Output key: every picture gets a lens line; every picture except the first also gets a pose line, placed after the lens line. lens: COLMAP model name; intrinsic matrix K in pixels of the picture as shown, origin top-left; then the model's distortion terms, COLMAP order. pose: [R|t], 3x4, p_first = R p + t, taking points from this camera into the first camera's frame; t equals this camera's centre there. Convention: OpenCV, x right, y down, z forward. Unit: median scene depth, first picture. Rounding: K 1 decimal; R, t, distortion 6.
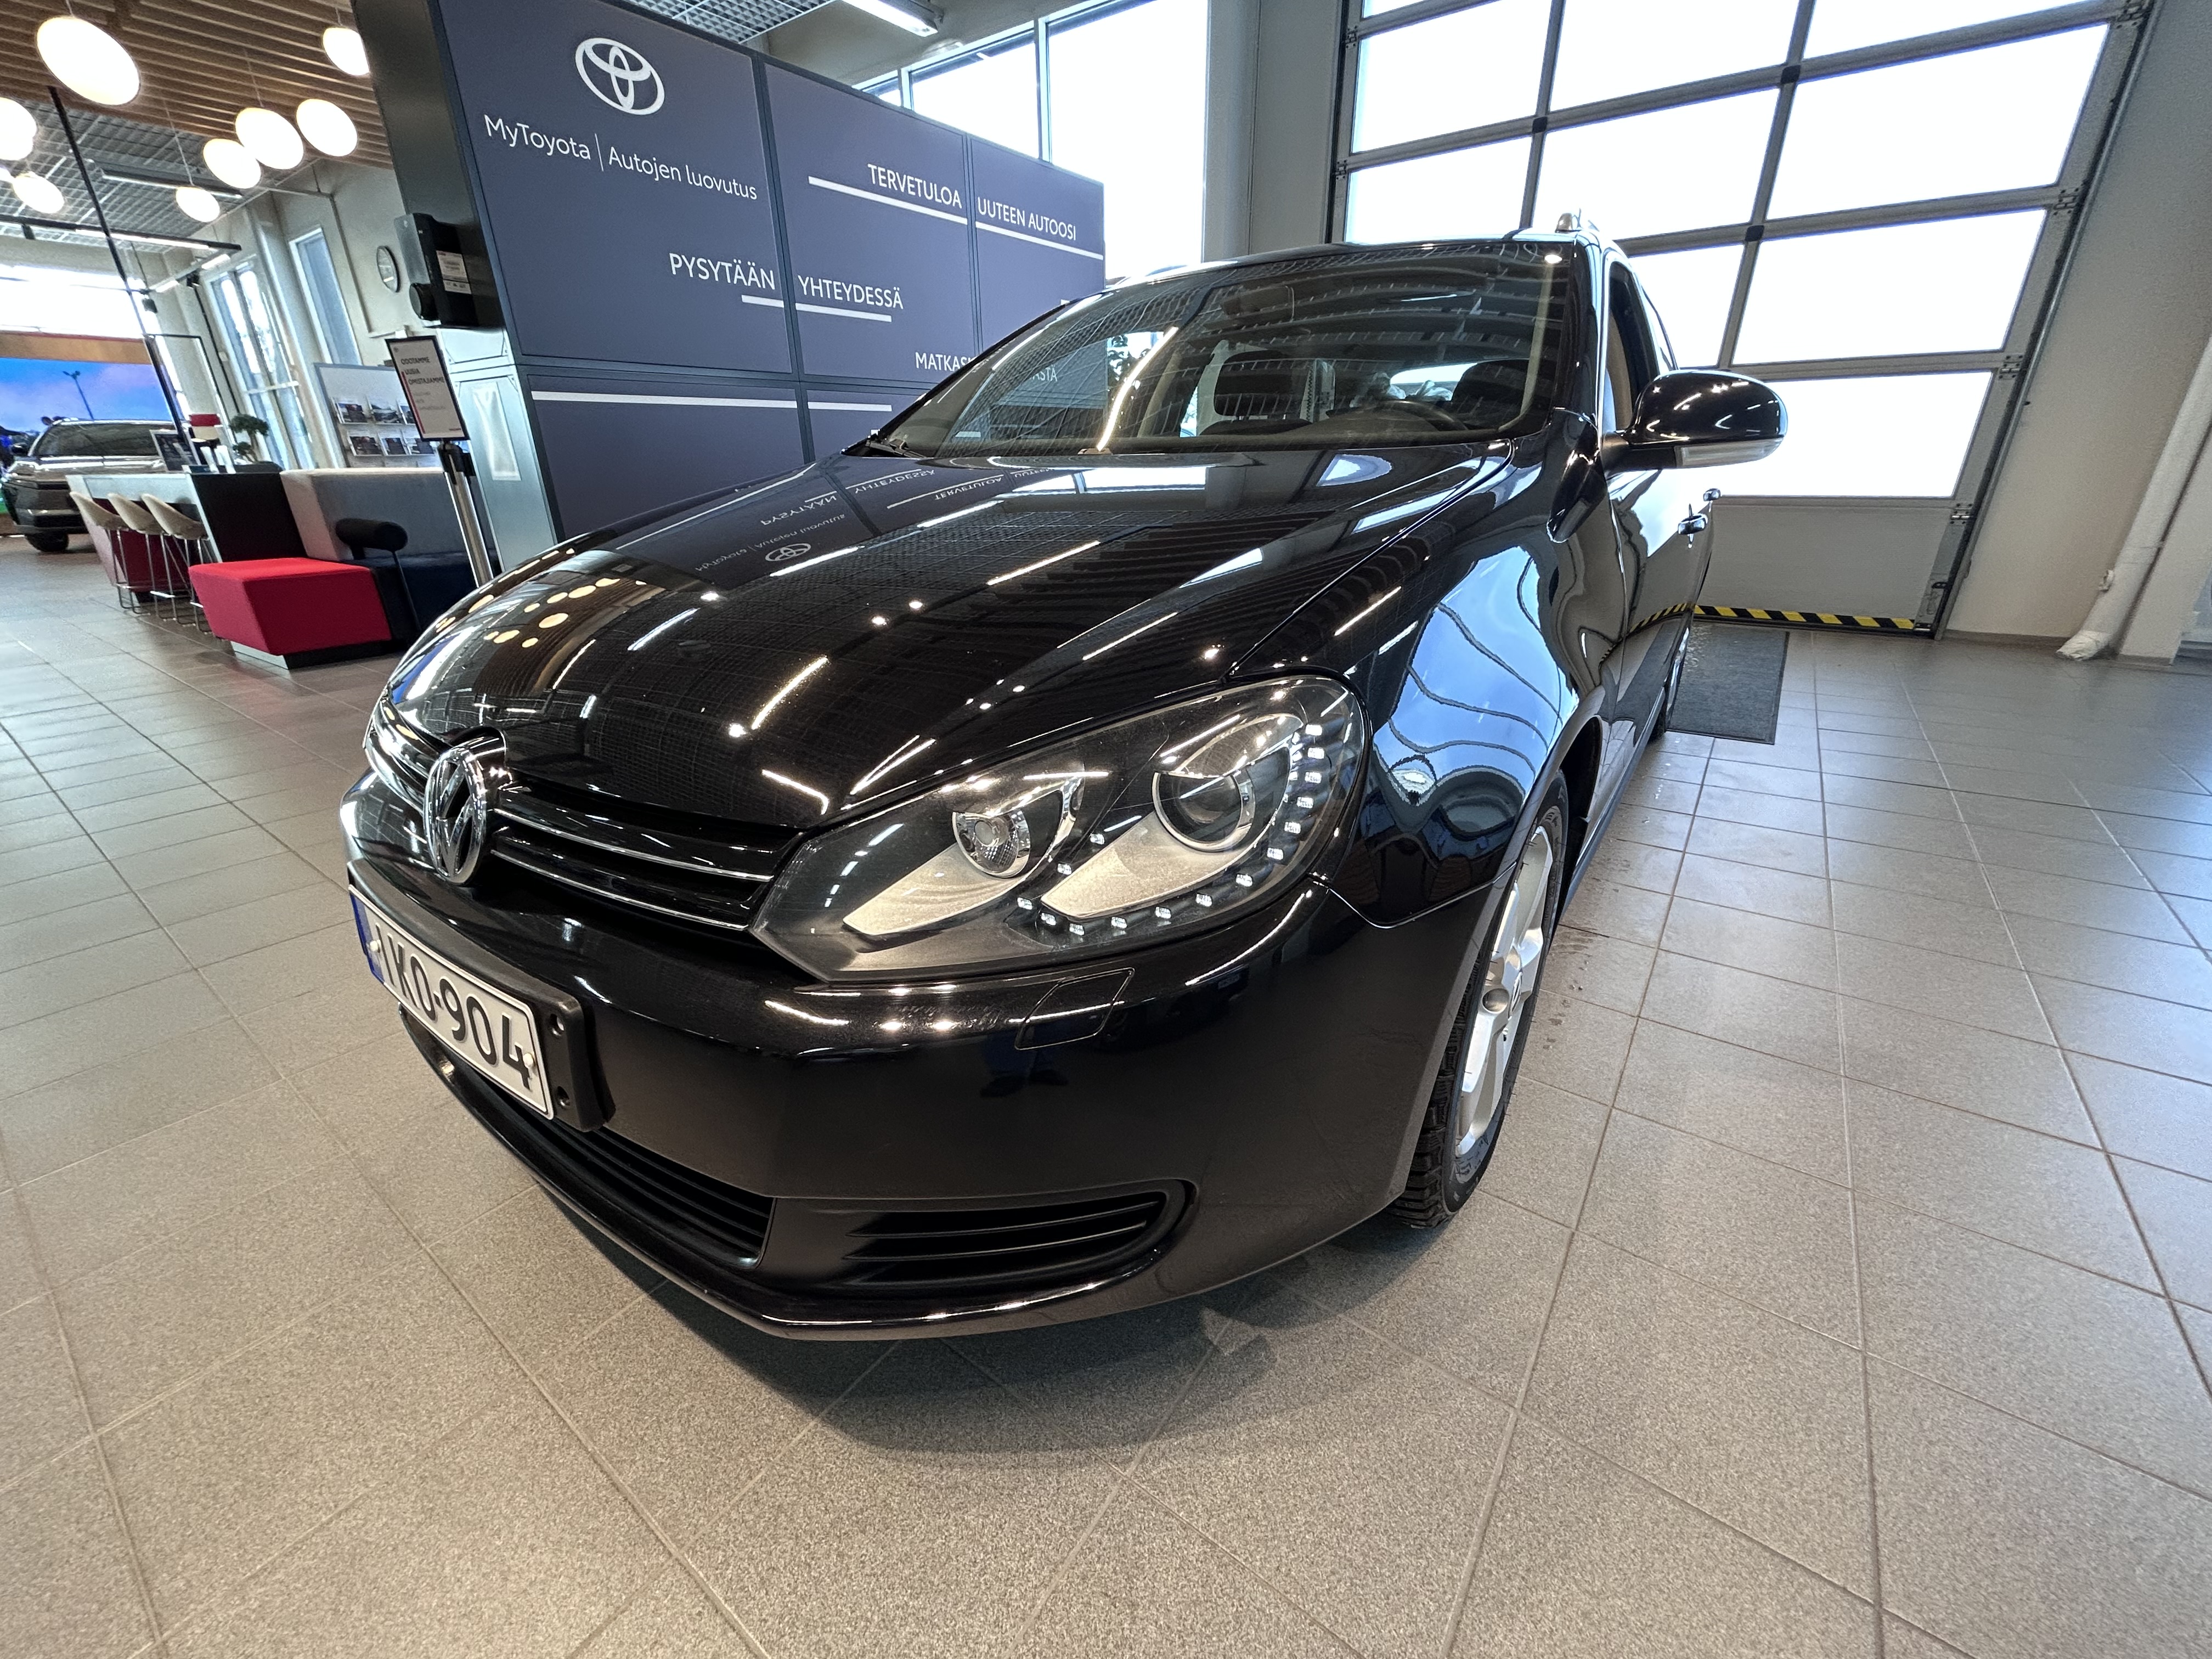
lens RADIAL K [[869.3, 0, 1095.8], [0, 869.3, 822.8], [0, 0, 1]] dist [-0.001871, -0.000644]
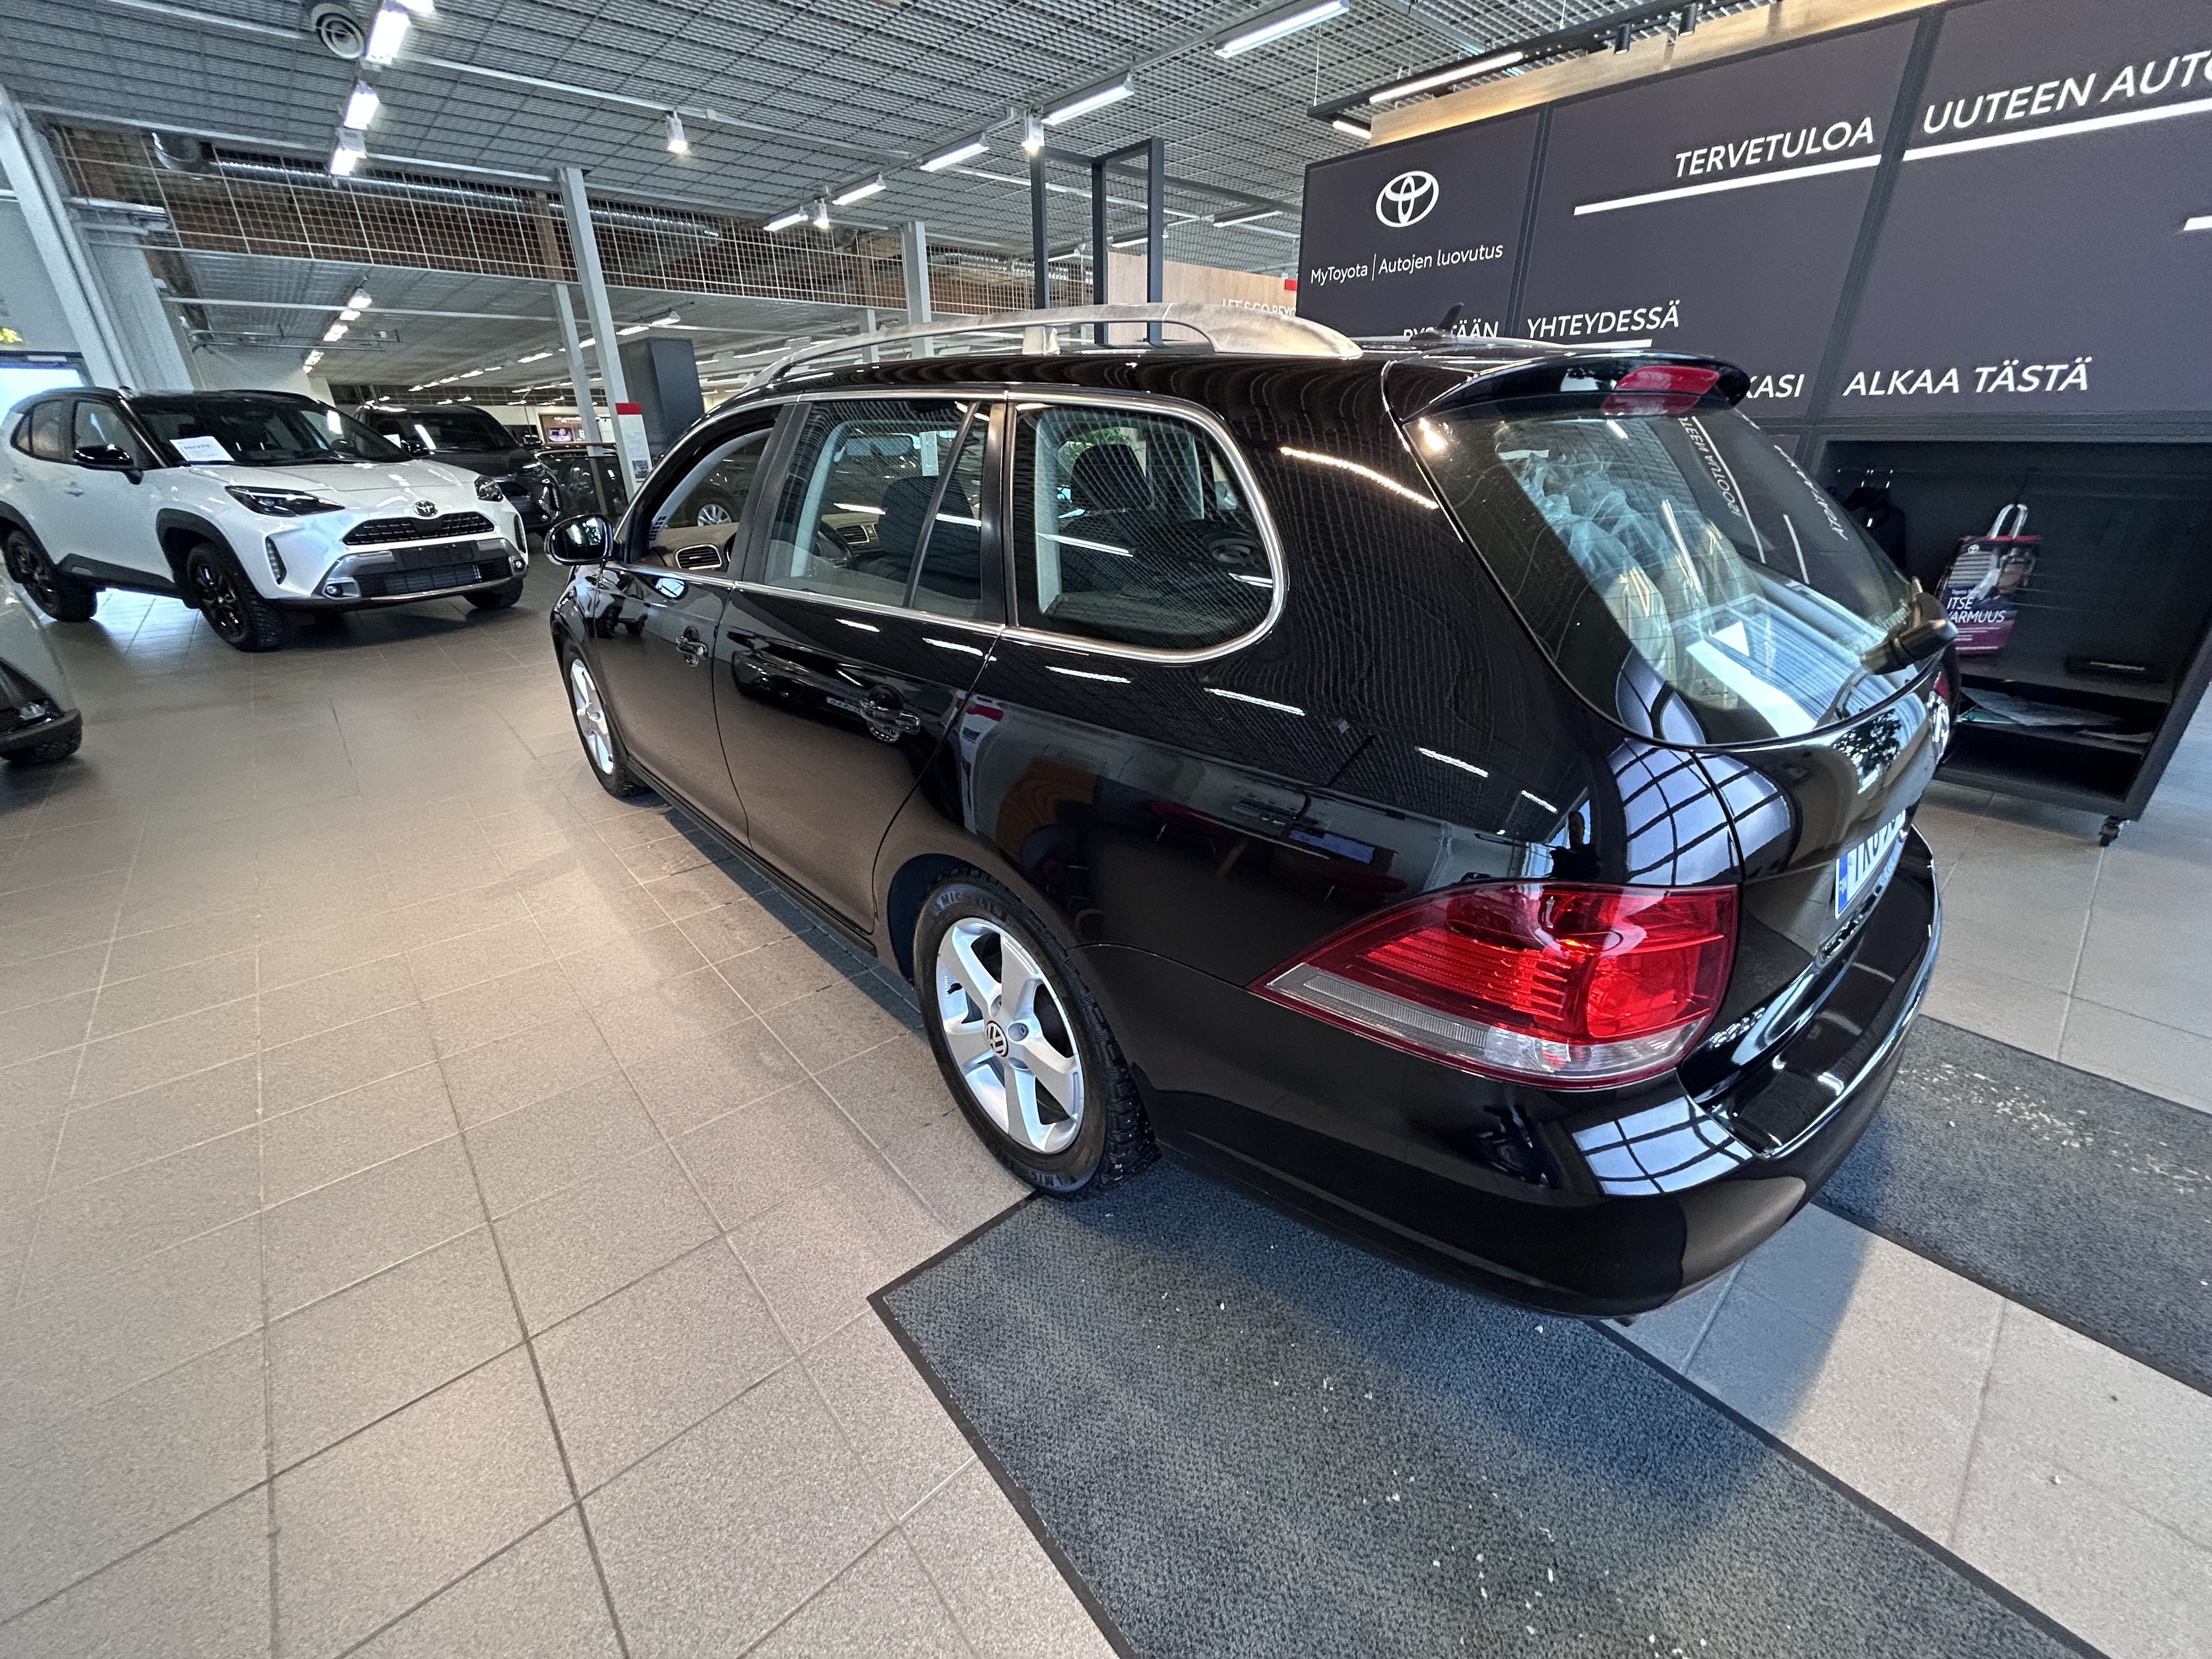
lens RADIAL K [[869.3, 0, 1095.8], [0, 869.3, 822.8], [0, 0, 1]] dist [-0.001871, -0.000644]
pose [[-0.236998, 0.417055, -0.877438, 0.893682], [-0.370040, 0.796336, 0.478455, -0.481415], [0.898278, 0.438080, -0.034403, 0.871042]]
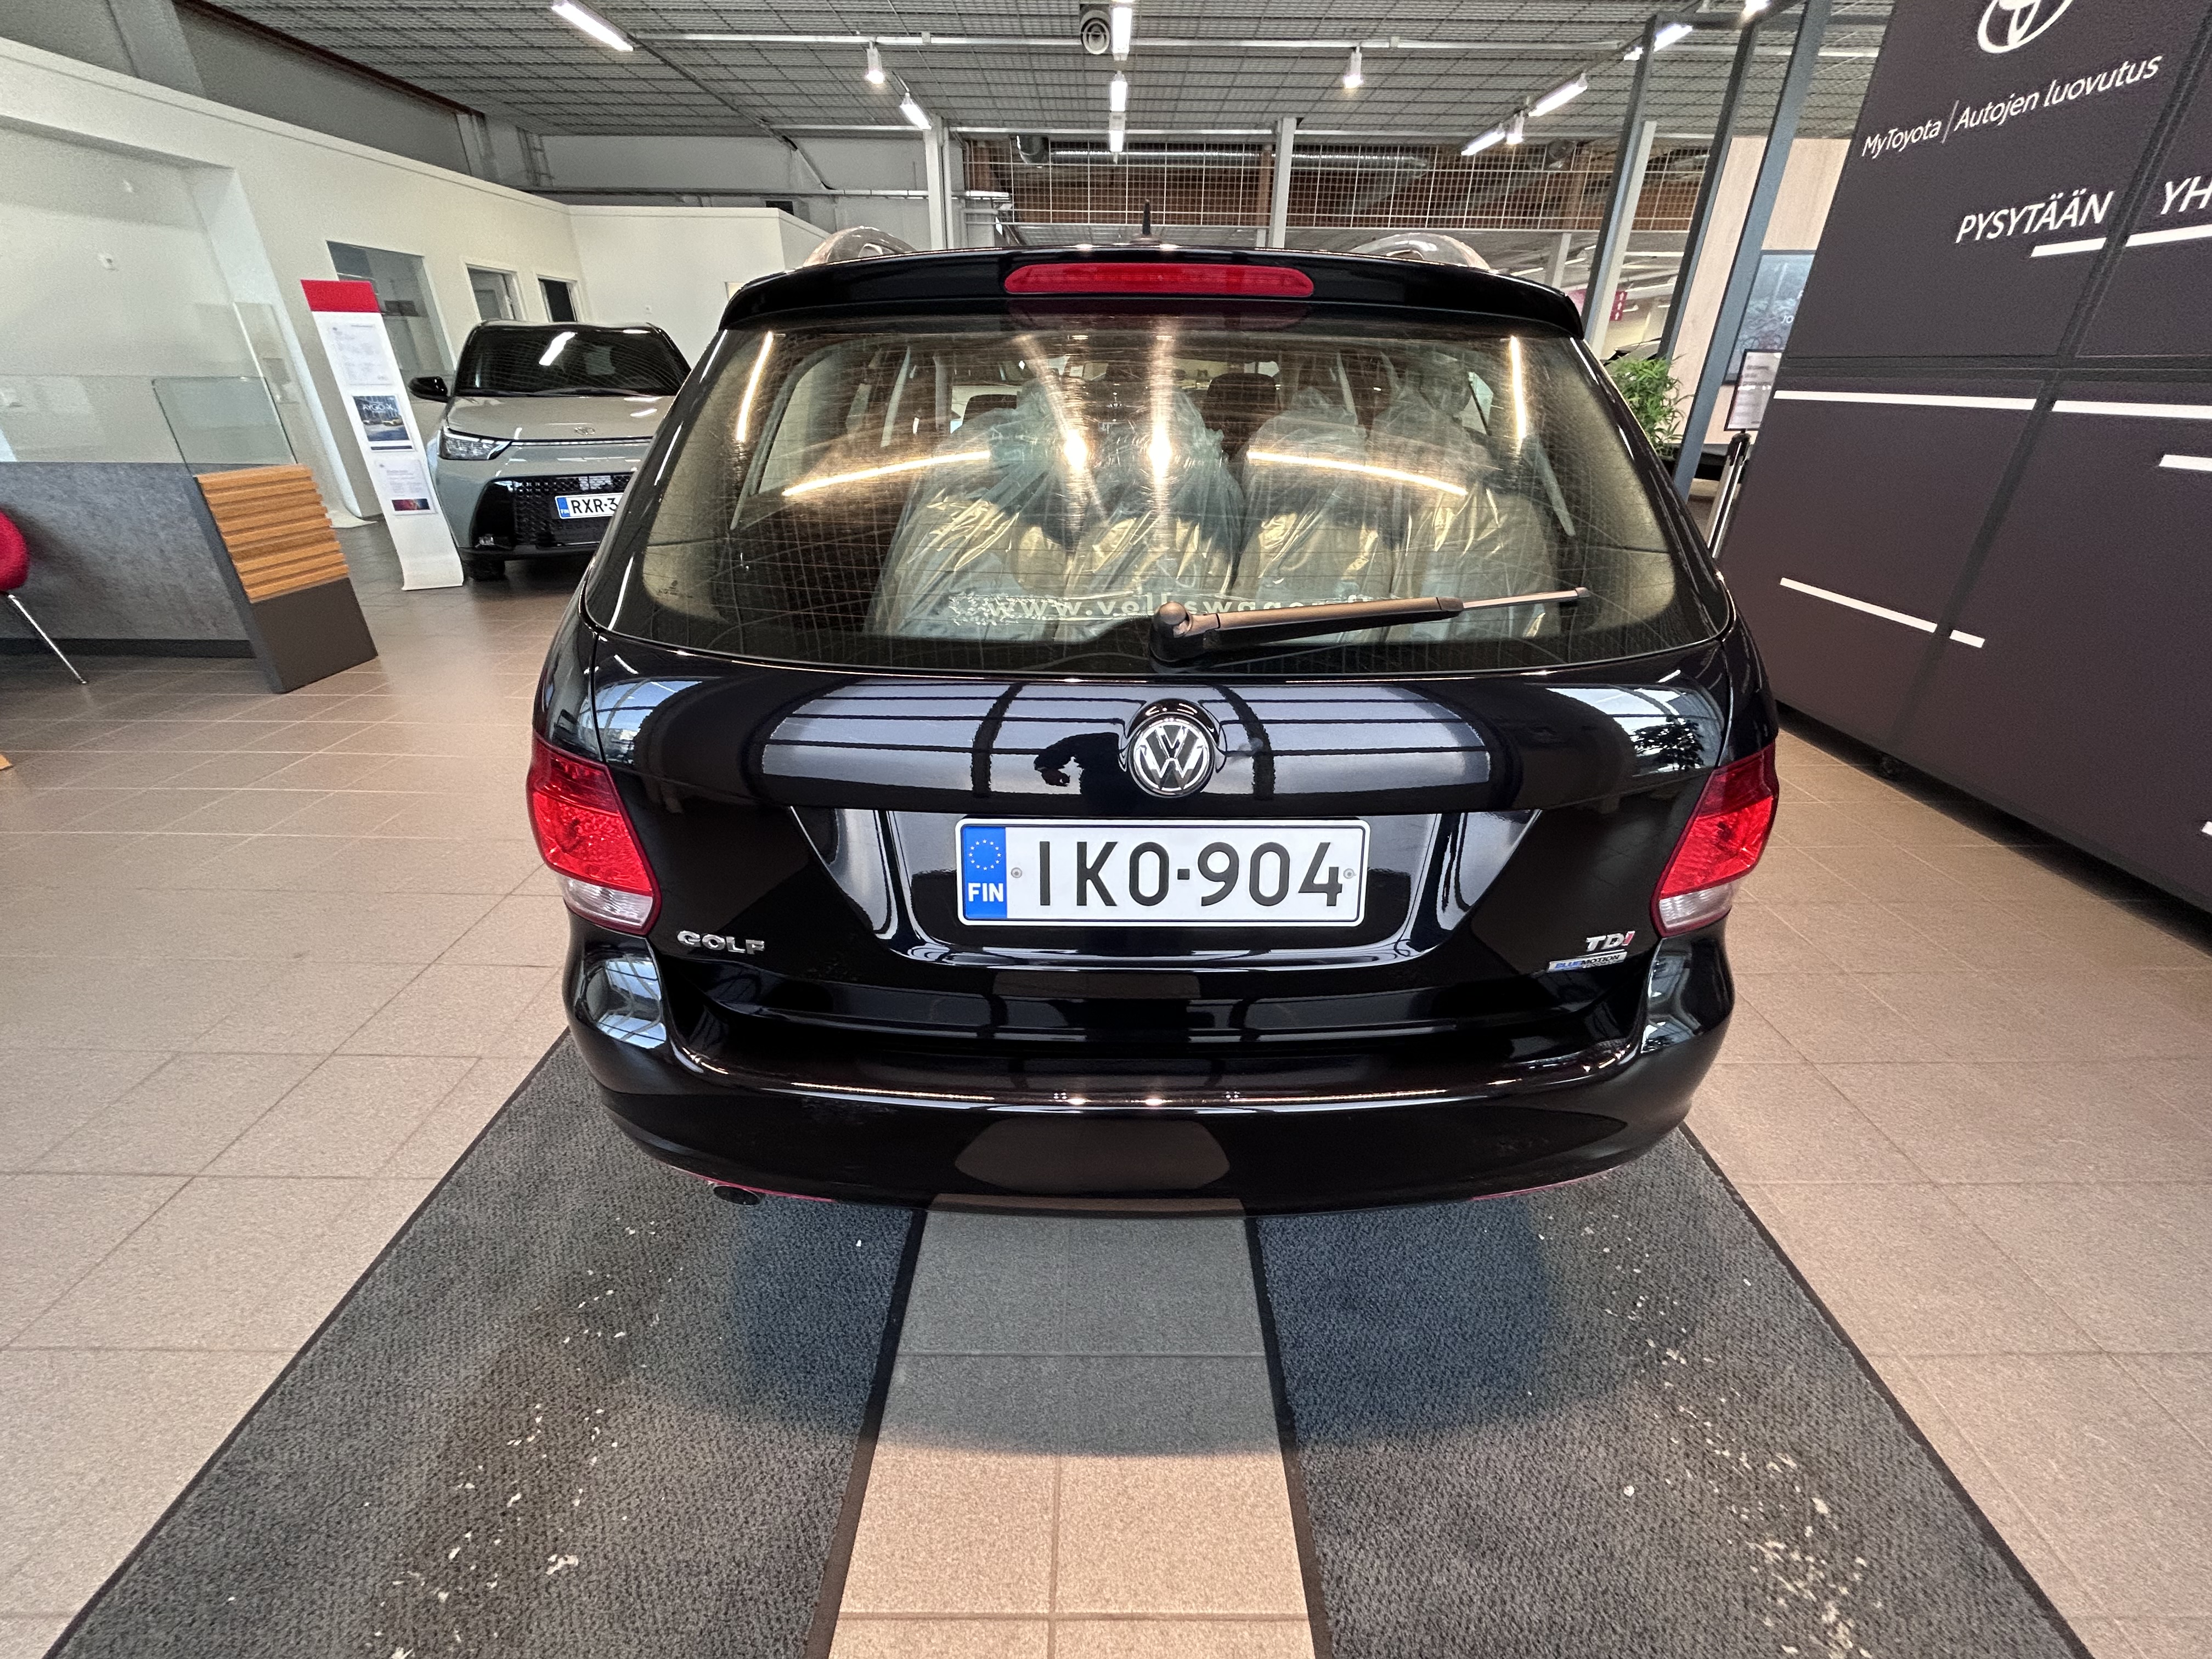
lens RADIAL K [[869.3, 0, 1095.8], [0, 869.3, 822.8], [0, 0, 1]] dist [-0.001871, -0.000644]
pose [[-0.816007, 0.276573, -0.507582, 0.675012], [-0.220489, 0.662788, 0.715609, -0.620541], [0.534337, 0.695859, -0.479859, 1.229183]]
